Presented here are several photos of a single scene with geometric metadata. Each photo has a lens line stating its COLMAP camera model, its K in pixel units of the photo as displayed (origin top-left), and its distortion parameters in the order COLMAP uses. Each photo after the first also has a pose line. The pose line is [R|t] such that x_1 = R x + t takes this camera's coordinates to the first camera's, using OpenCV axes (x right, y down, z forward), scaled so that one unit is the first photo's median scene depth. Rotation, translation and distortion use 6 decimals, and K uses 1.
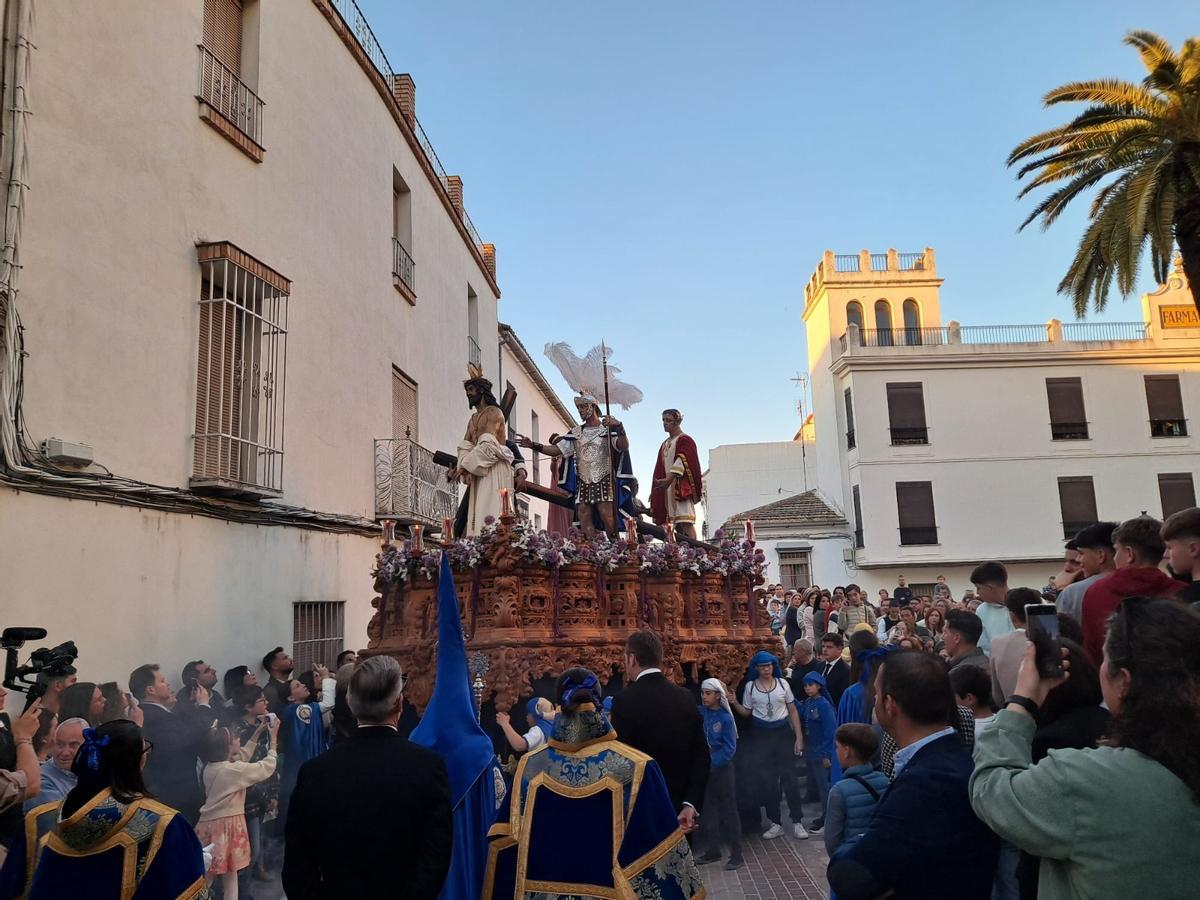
lens RADIAL K [[867.1, 0, 600.0], [0, 867.1, 450.0], [0, 0, 1]] dist [-0.000268, 0.000431]
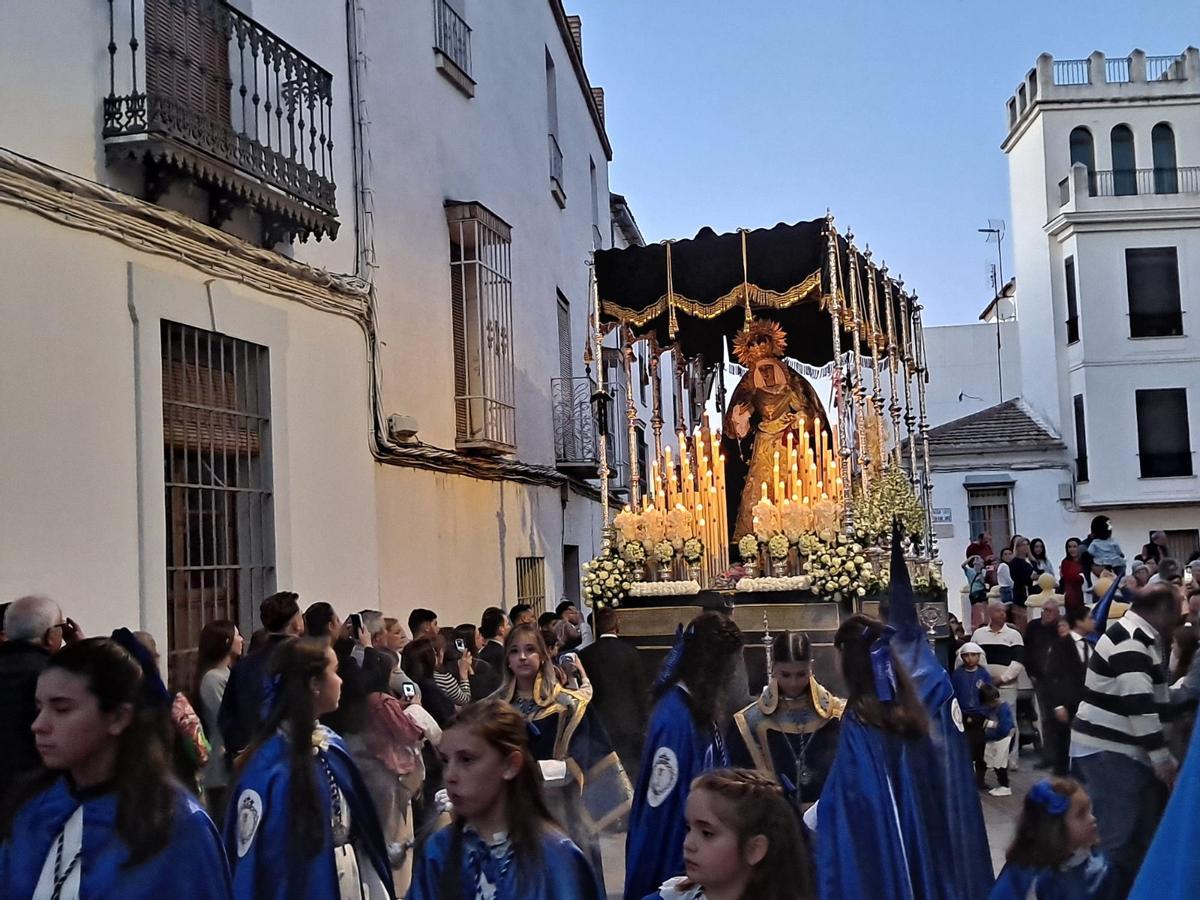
lens RADIAL K [[1450.8, 0, 600.0], [0, 1450.8, 450.0], [0, 0, 1]] dist [0.025223, -0.030487]
pose [[0.999750, -0.010342, -0.019846, -0.074137], [0.012191, 0.995360, 0.095450, -0.032695], [0.018767, -0.095668, 0.995236, -0.198912]]
